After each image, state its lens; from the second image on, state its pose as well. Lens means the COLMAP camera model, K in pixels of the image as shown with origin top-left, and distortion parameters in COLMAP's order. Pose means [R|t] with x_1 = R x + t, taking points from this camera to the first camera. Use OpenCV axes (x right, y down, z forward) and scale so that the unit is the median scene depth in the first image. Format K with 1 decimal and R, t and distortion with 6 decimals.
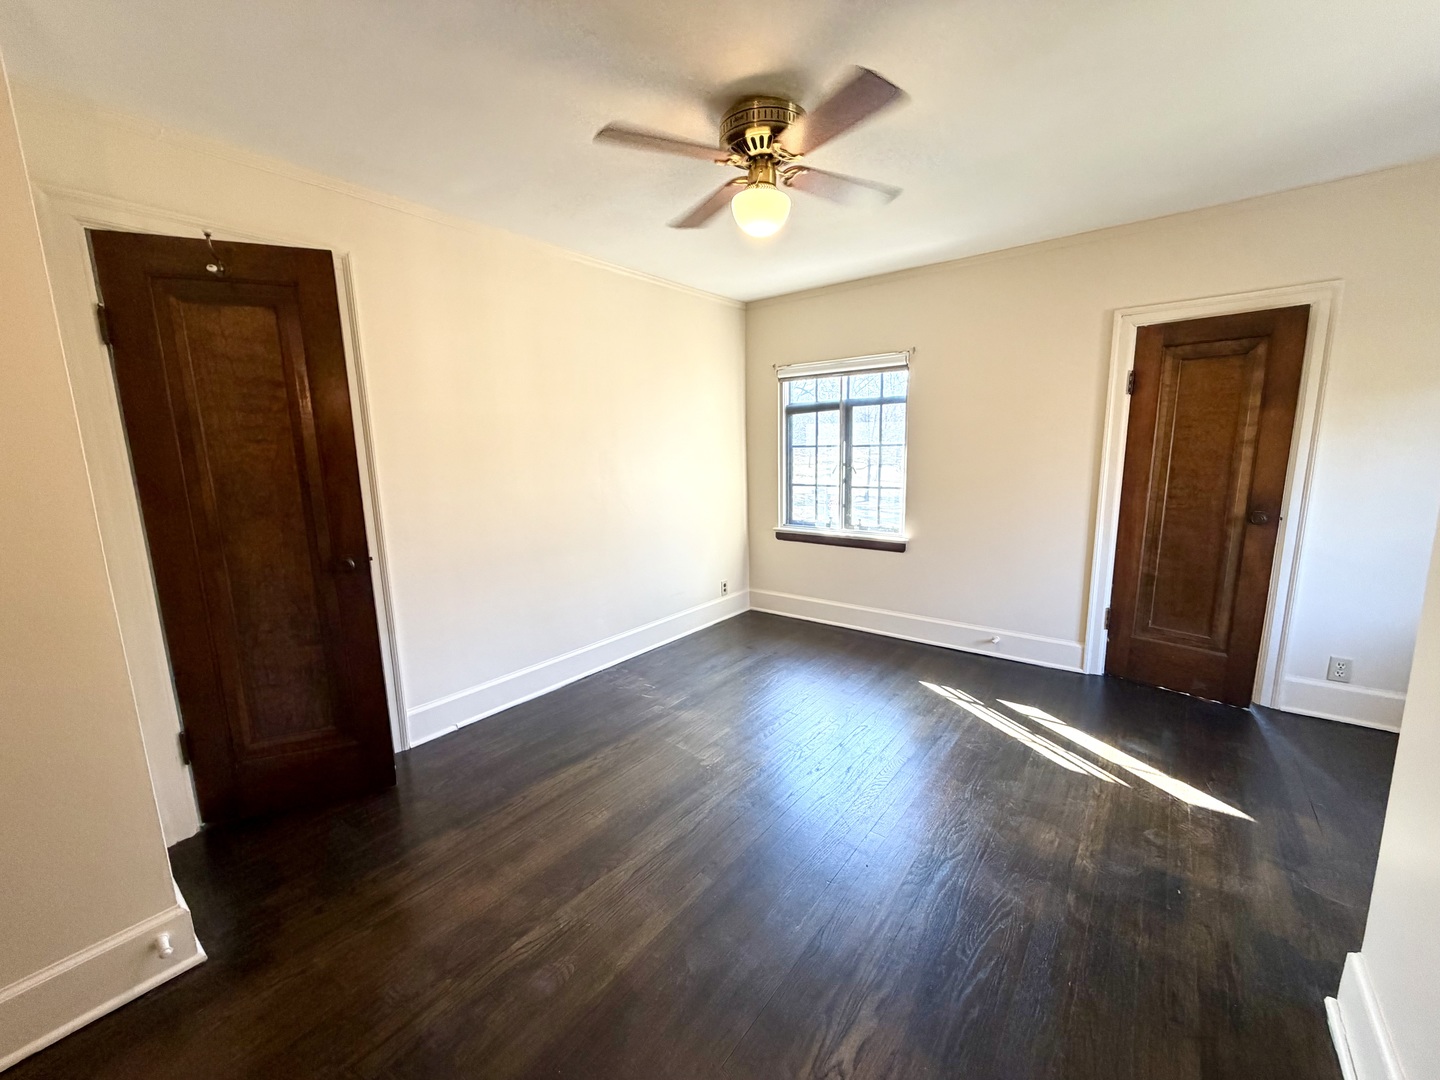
lens RADIAL K [[573.3, 0, 720.0], [0, 573.3, 540.0], [0, 0, 1]] dist [0.000709, 0.000456]
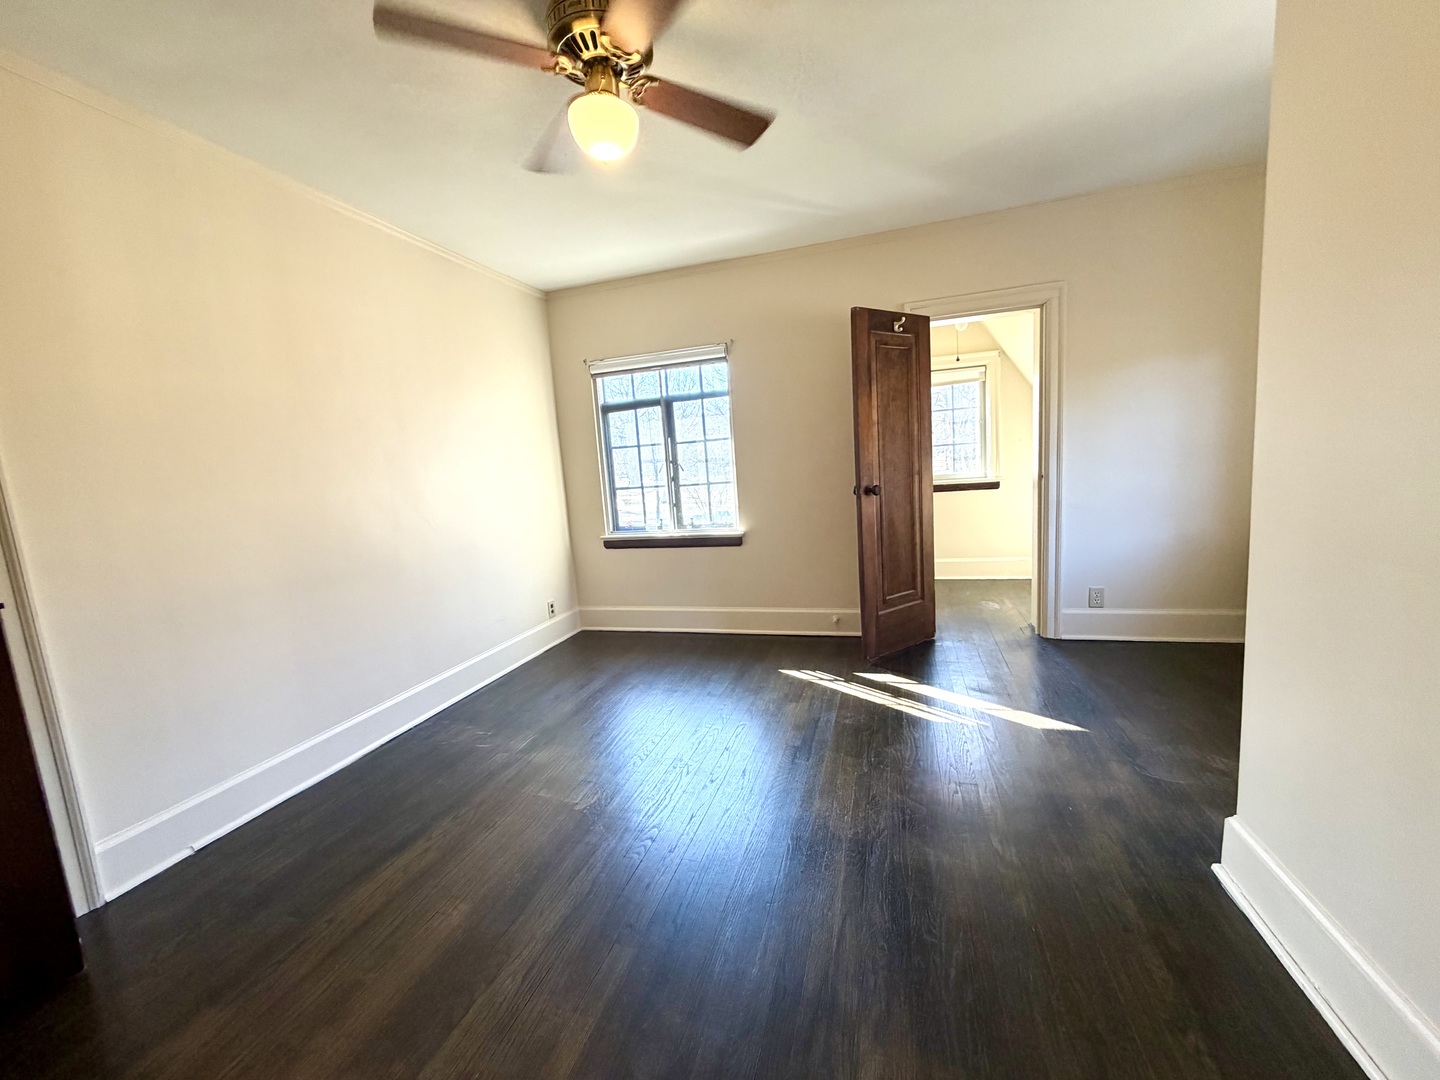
lens RADIAL K [[572.2, 0, 720.0], [0, 572.2, 540.0], [0, 0, 1]] dist [0.000995, 0.000030]
pose [[0.931637, -0.092491, 0.351422, -0.070910], [0.109051, 0.993654, -0.027578, 0.042535], [-0.346641, 0.064016, 0.935811, 0.109640]]
